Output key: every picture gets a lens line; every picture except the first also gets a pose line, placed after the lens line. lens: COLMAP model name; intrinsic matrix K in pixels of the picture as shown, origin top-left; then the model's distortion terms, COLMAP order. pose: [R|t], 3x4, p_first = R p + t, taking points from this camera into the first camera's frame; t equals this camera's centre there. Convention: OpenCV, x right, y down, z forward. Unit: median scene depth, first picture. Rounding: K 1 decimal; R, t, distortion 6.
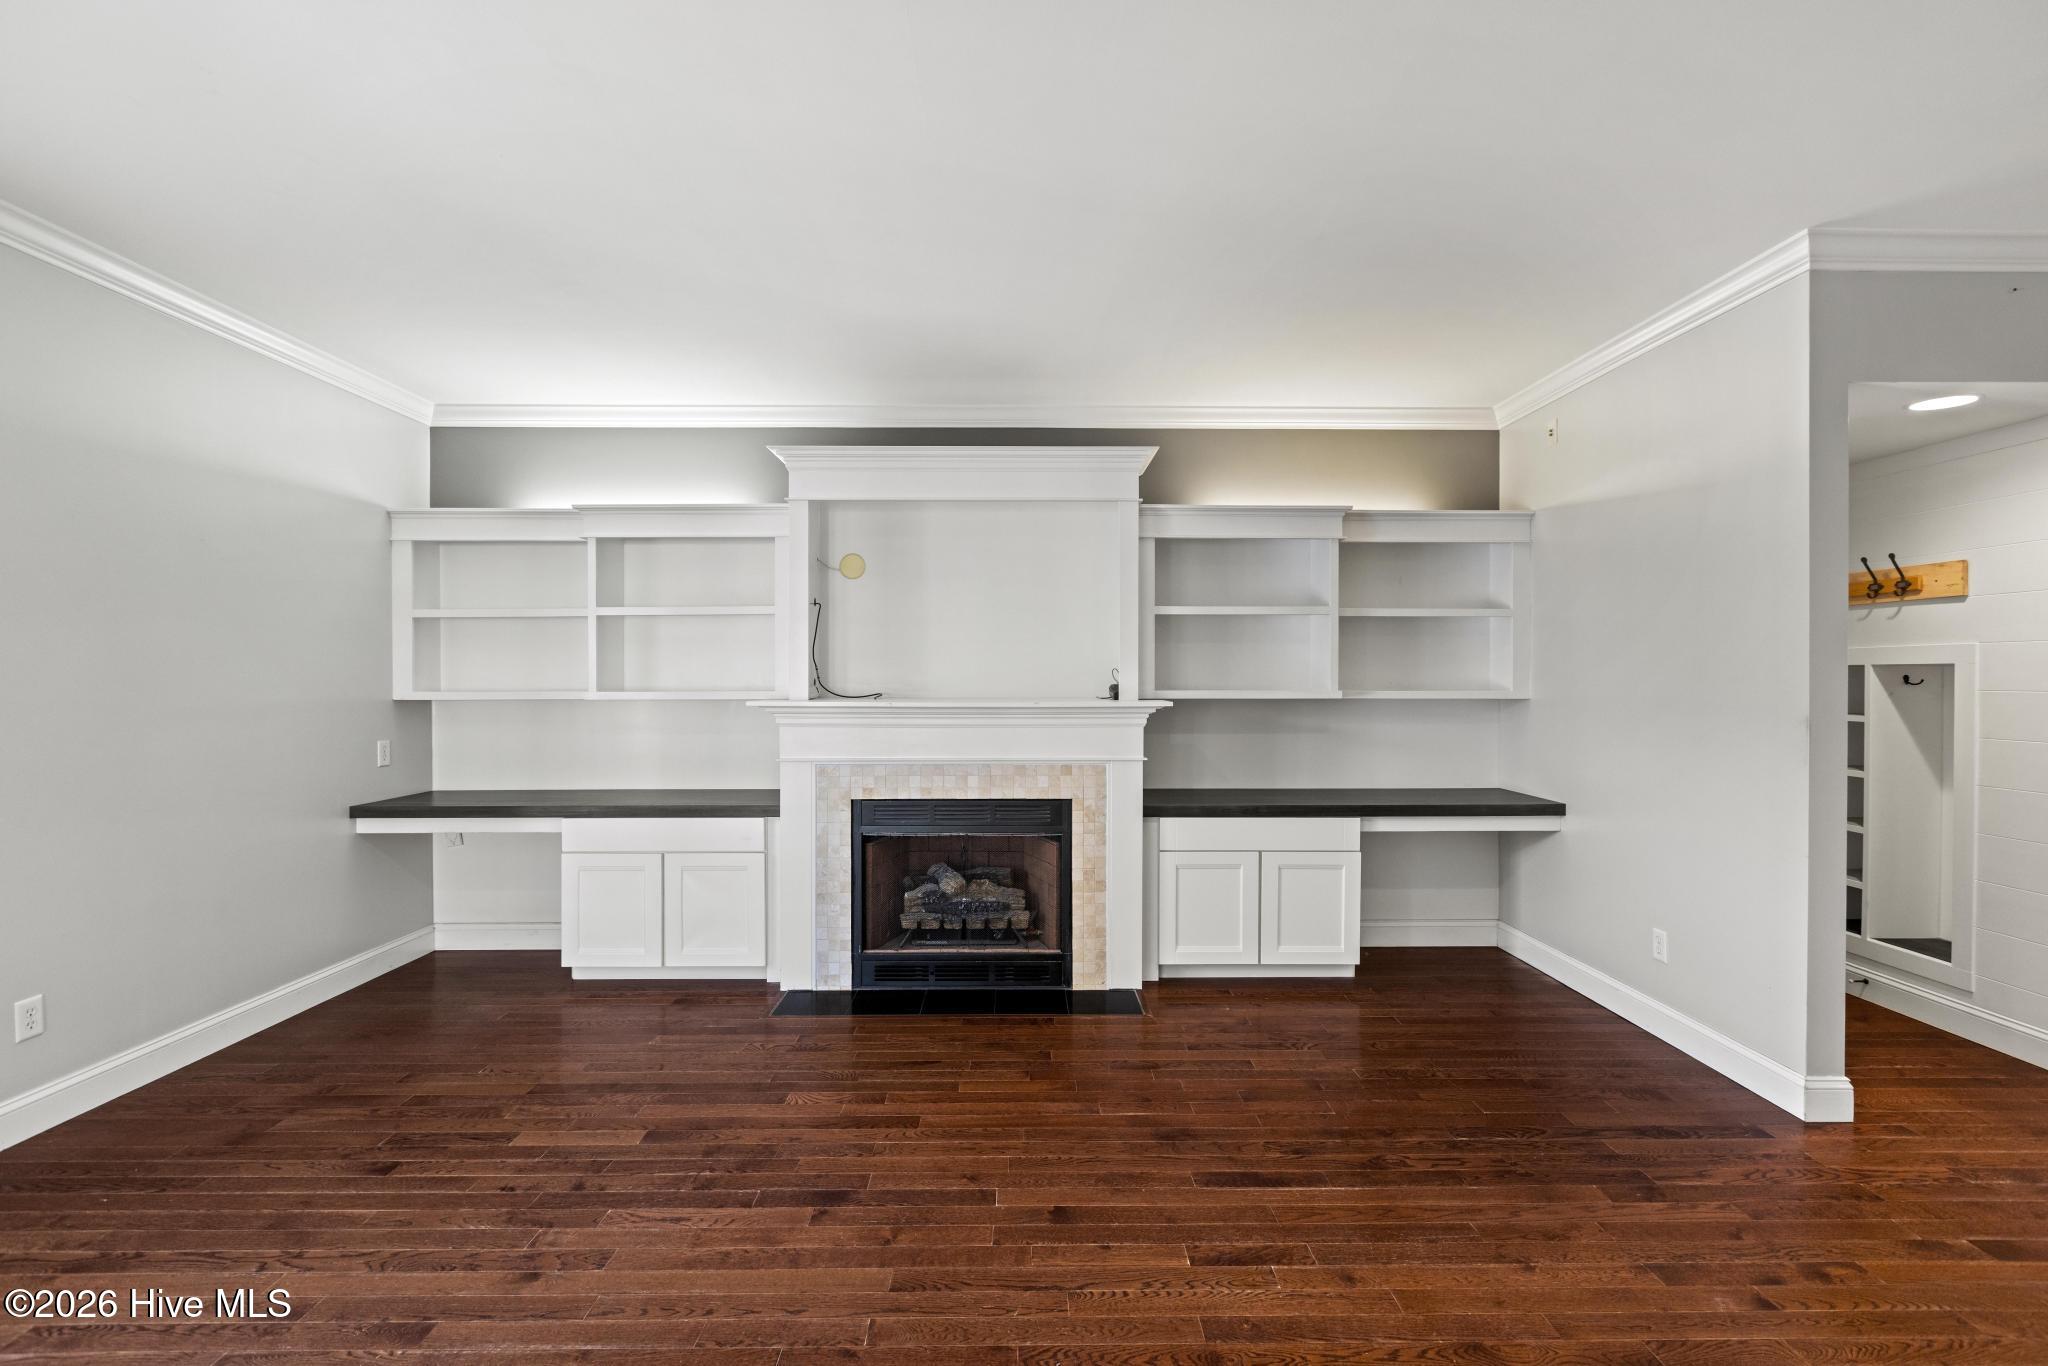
lens RADIAL K [[911.4, 0, 1036.3], [0, 911.4, 685.6], [0, 0, 1]] dist [0.003156, -0.001321]
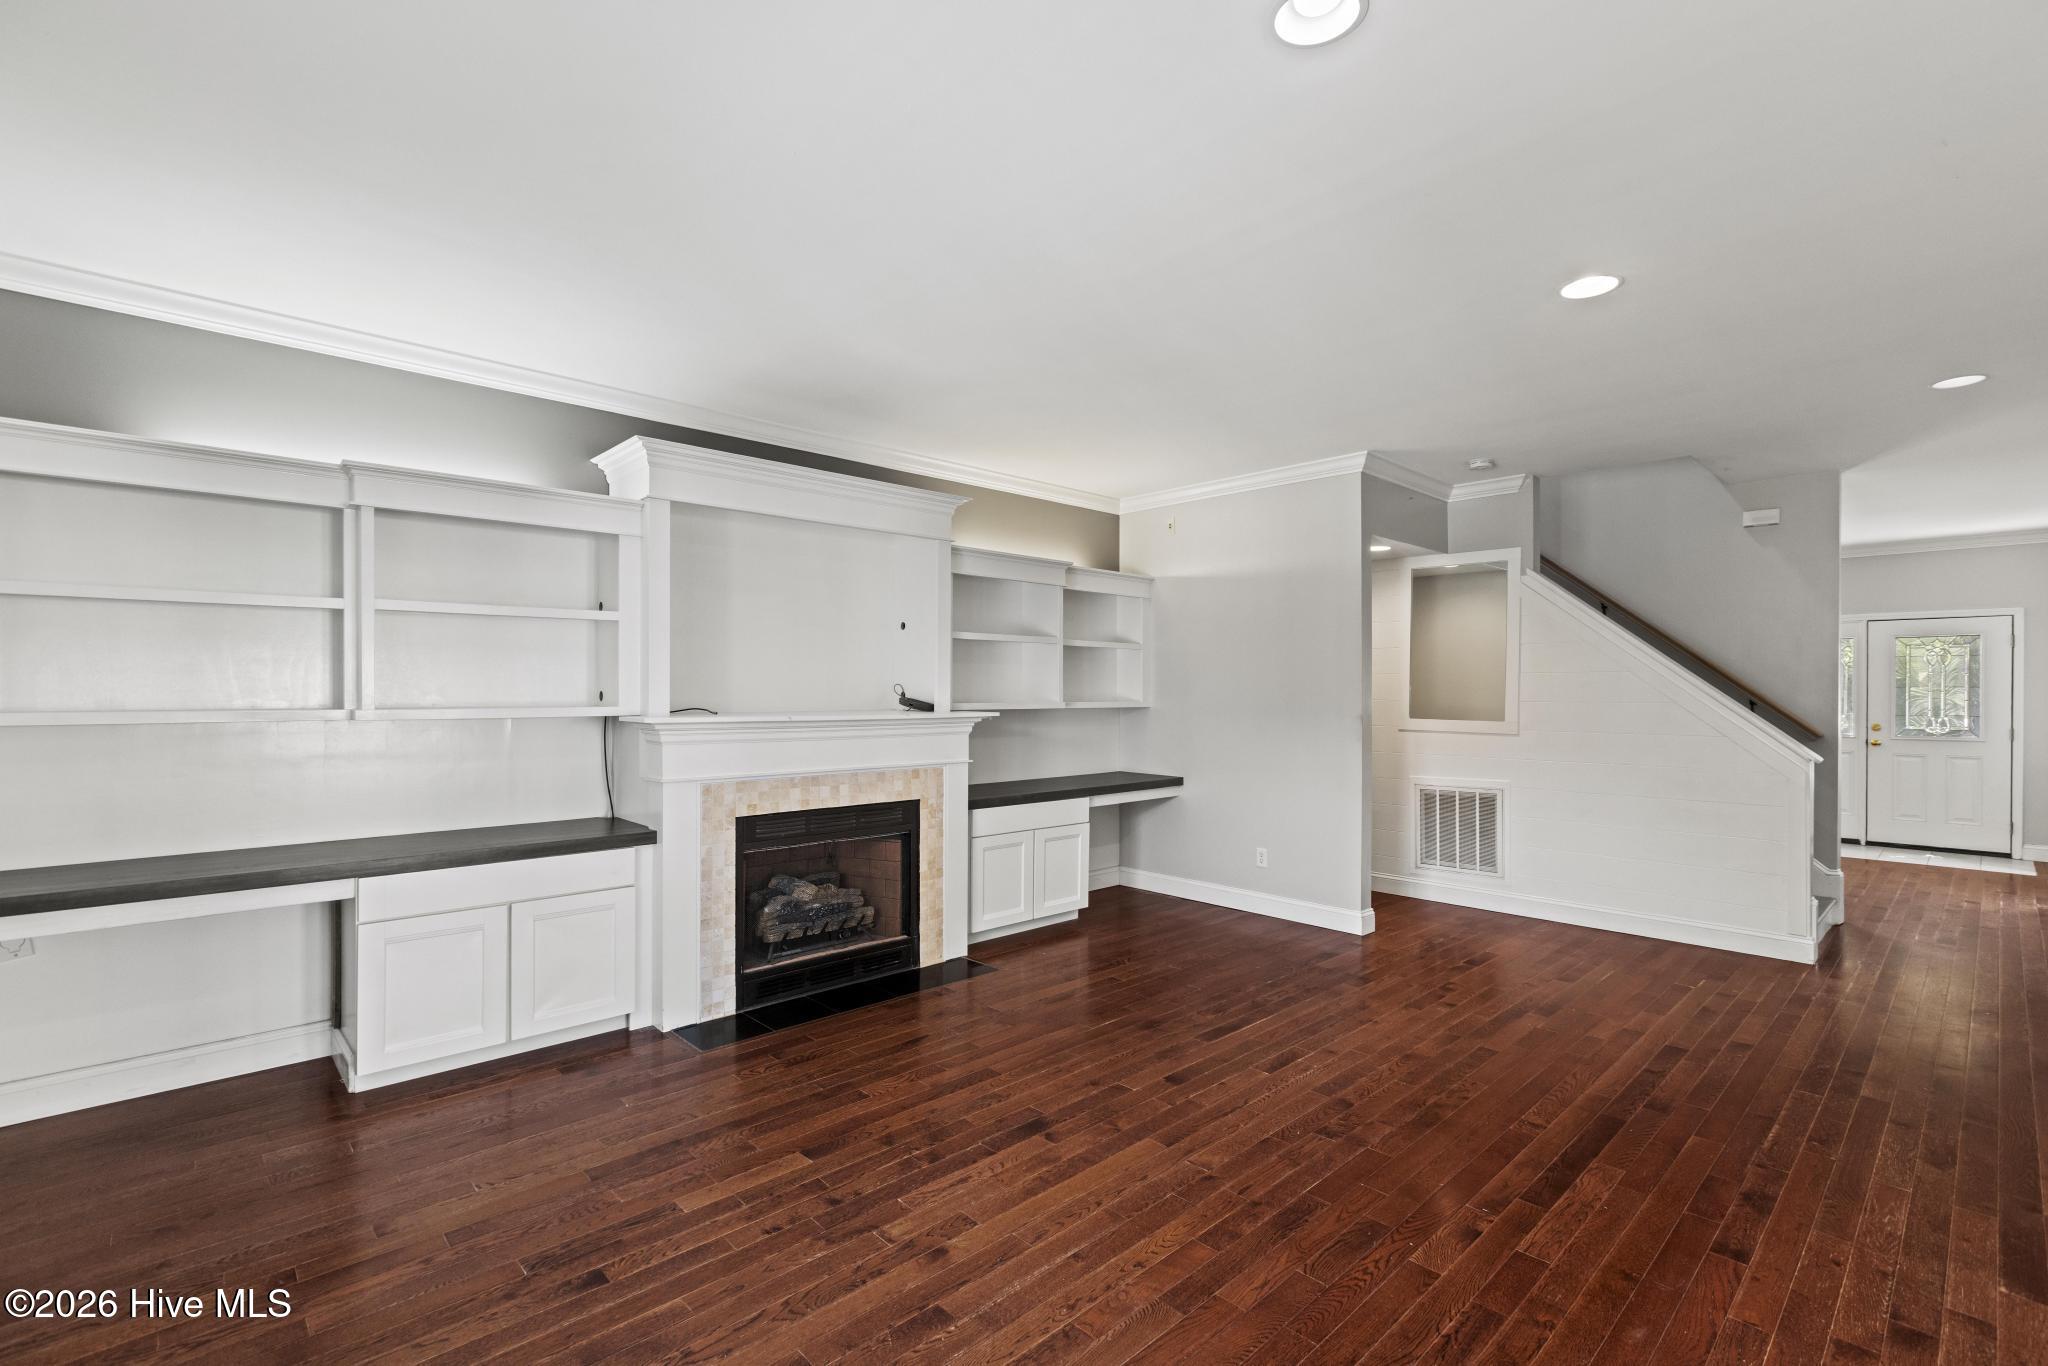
lens RADIAL K [[911.4, 0, 1036.3], [0, 911.4, 693.3], [0, 0, 1]] dist [0.003156, -0.001321]
pose [[0.735460, 0.000630, 0.677568, -0.627747], [0.001993, 0.999993, -0.003093, -0.003437], [-0.677565, 0.003625, 0.735454, 0.068384]]
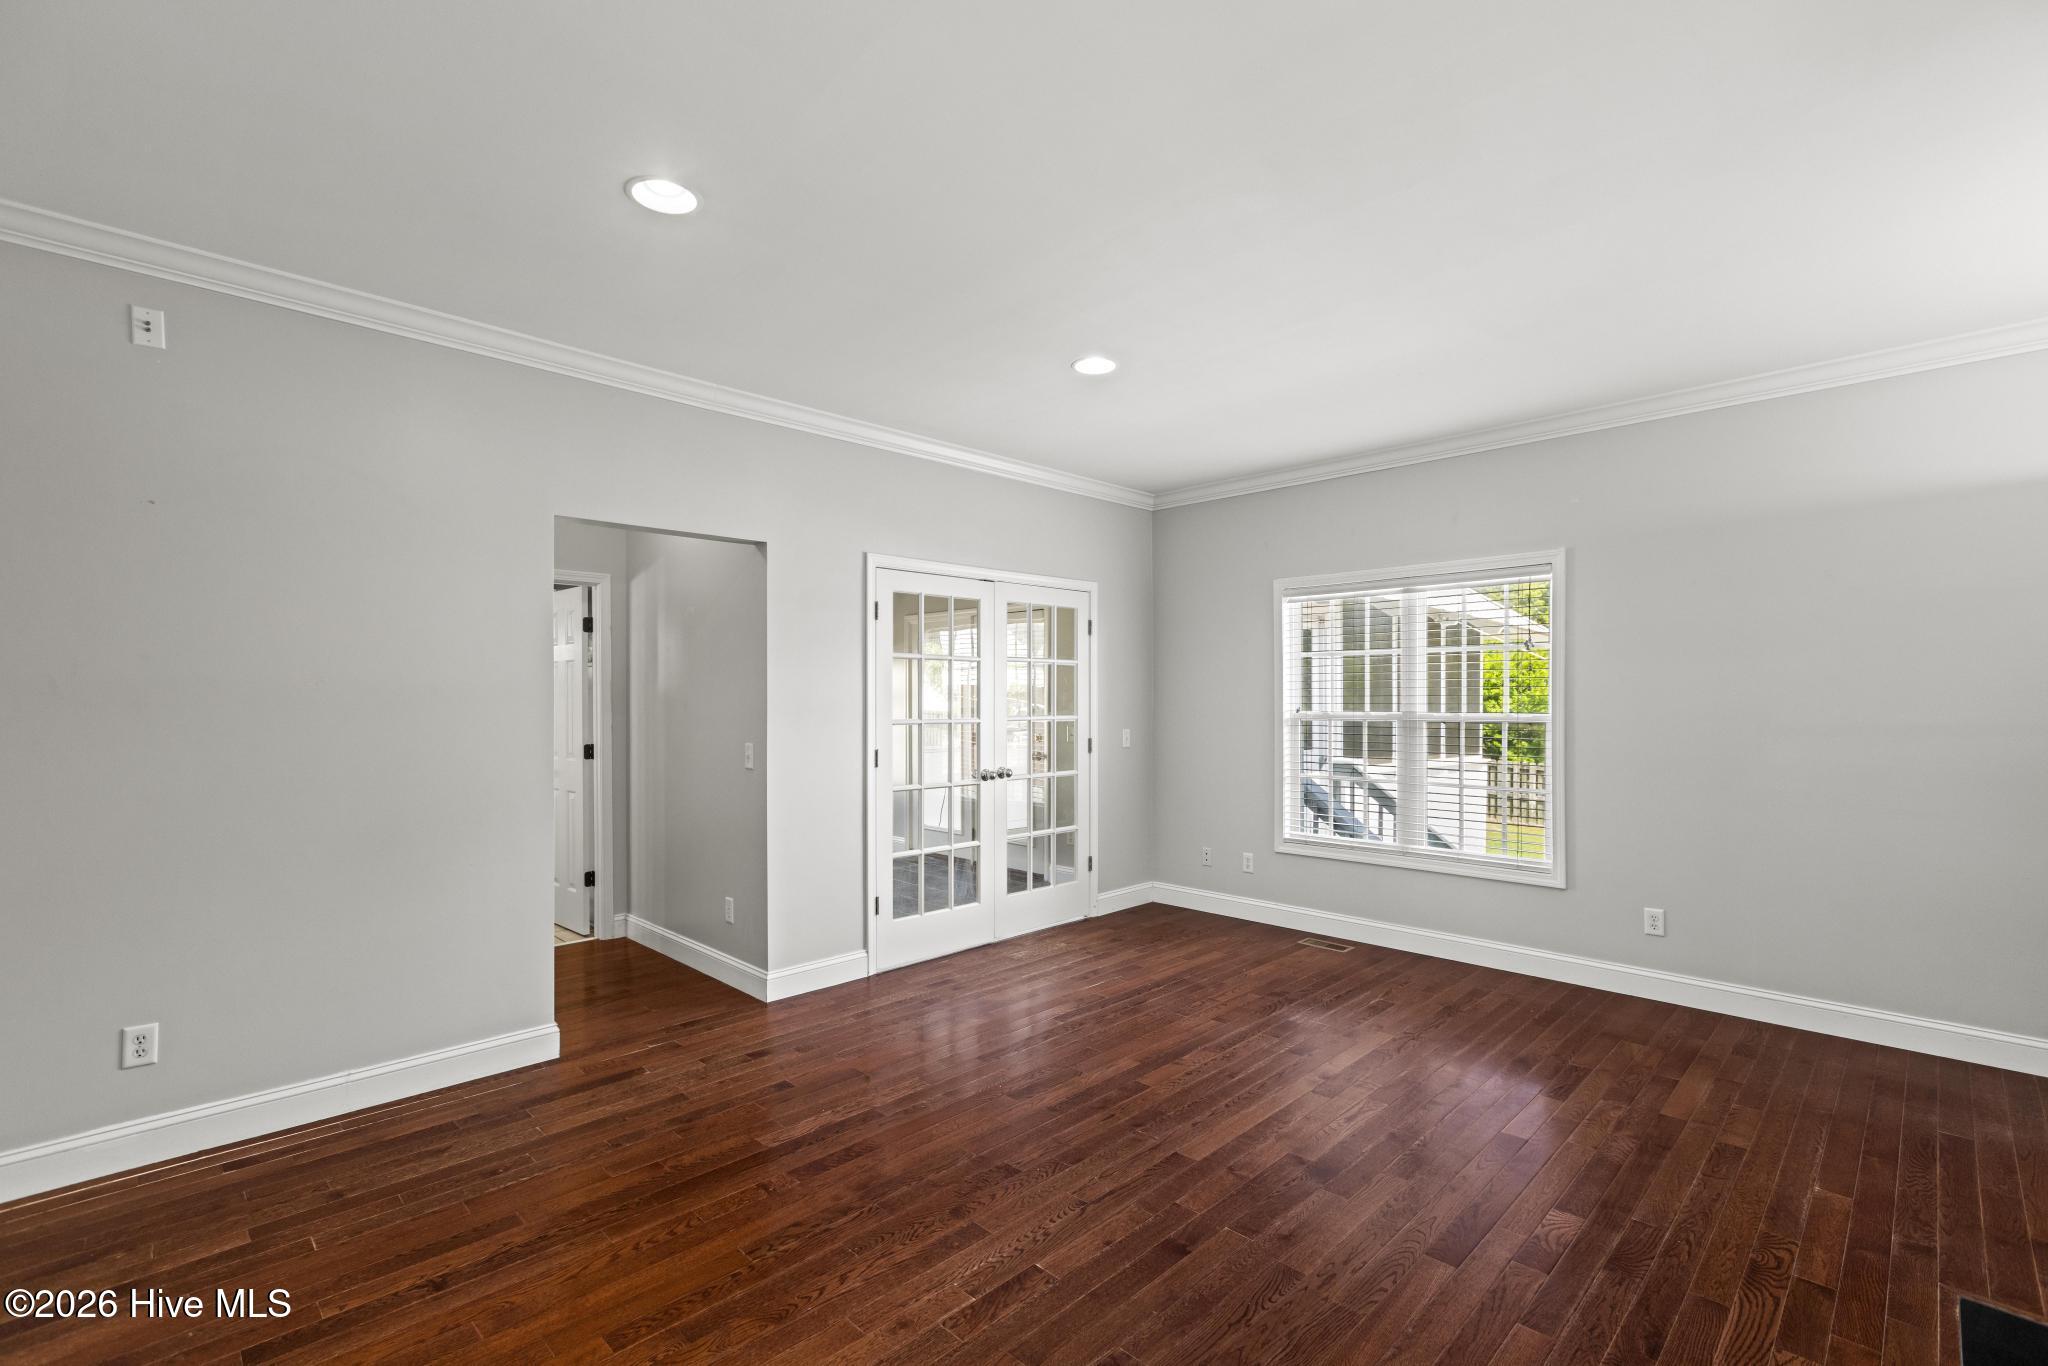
lens RADIAL K [[911.4, 0, 1027.8], [0, 911.4, 700.9], [0, 0, 1]] dist [0.003156, -0.001321]
pose [[-0.720464, 0.004650, -0.693477, 0.480279], [-0.004119, 0.999931, 0.010985, -0.011353], [0.693480, 0.010771, -0.720395, 0.932492]]
